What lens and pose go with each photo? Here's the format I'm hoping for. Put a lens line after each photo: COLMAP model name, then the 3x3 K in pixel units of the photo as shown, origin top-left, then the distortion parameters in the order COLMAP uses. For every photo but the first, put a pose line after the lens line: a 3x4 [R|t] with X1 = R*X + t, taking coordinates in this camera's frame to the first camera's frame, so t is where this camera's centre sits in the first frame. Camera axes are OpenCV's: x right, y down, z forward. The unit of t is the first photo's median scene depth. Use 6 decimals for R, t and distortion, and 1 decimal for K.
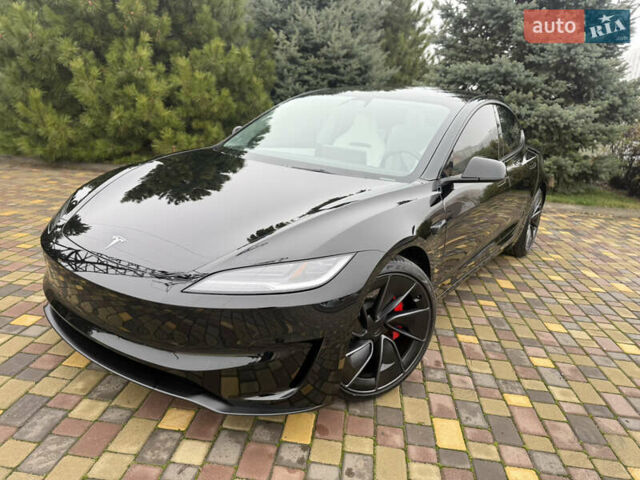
lens RADIAL K [[450.4, 0, 321.4], [0, 450.4, 242.1], [0, 0, 1]] dist [0.024818, -0.037532]
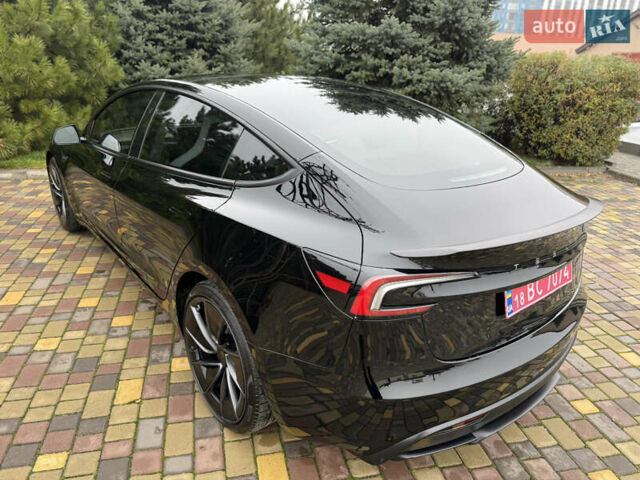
lens RADIAL K [[450.4, 0, 316.1], [0, 450.4, 239.8], [0, 0, 1]] dist [0.024818, -0.037532]
pose [[0.941181, -0.151110, 0.302233, -0.094936], [0.116758, 0.984777, 0.128771, -0.093925], [-0.317091, -0.085909, 0.944496, 0.125045]]
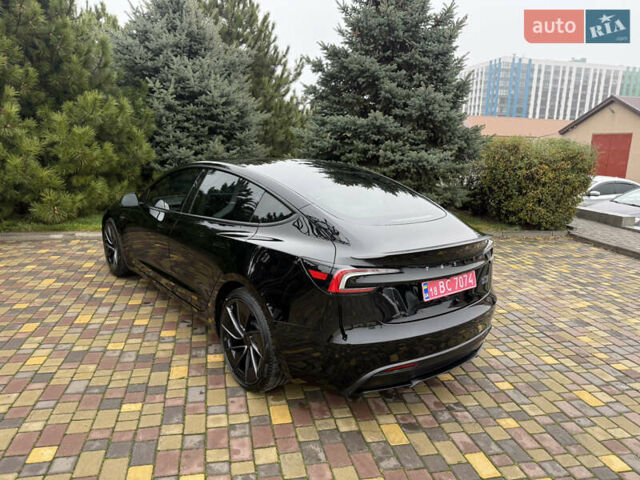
lens RADIAL K [[450.4, 0, 319.3], [0, 450.4, 242.4], [0, 0, 1]] dist [0.024818, -0.037532]
pose [[0.941652, -0.104305, 0.320018, -0.139552], [0.118920, 0.992552, -0.026416, -0.061995], [-0.314879, 0.062932, 0.947043, -0.027801]]
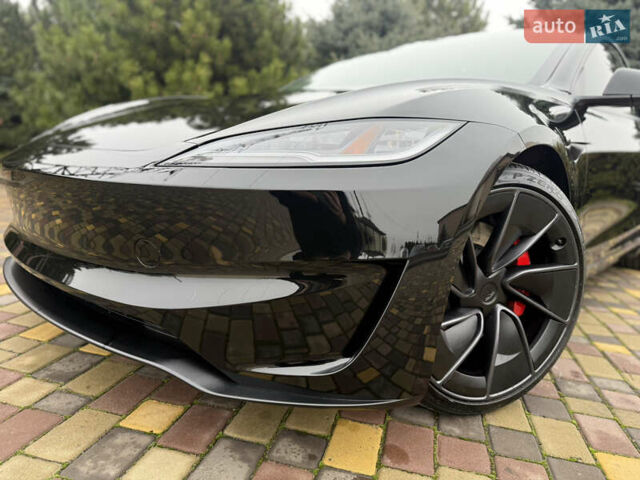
lens RADIAL K [[450.4, 0, 317.3], [0, 450.4, 245.4], [0, 0, 1]] dist [0.024818, -0.037532]
pose [[0.991072, 0.020473, -0.131746, -0.007226], [-0.035799, 0.992716, -0.115034, 0.062999], [0.128431, 0.118723, 0.984586, 0.112607]]
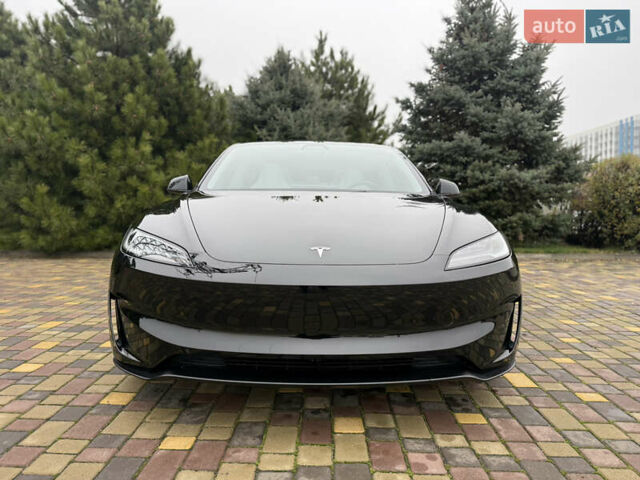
lens RADIAL K [[450.4, 0, 320.4], [0, 450.4, 241.3], [0, 0, 1]] dist [0.024818, -0.037532]
pose [[0.993395, -0.070620, 0.090444, -0.090047], [0.088649, 0.972778, -0.214114, 0.078917], [-0.072861, 0.220718, 0.972612, -0.054628]]
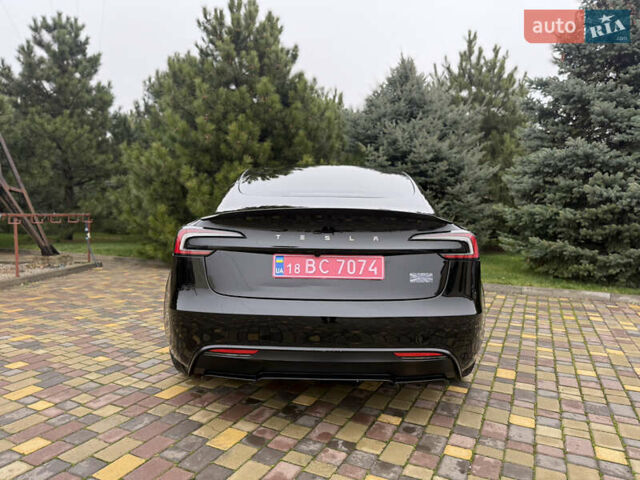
lens RADIAL K [[450.4, 0, 321.9], [0, 450.4, 243.6], [0, 0, 1]] dist [0.024818, -0.037532]
pose [[0.941750, -0.036214, -0.334357, 0.203048], [-0.046809, 0.970394, -0.236946, 0.039586], [0.333039, 0.238795, 0.912174, 0.033256]]
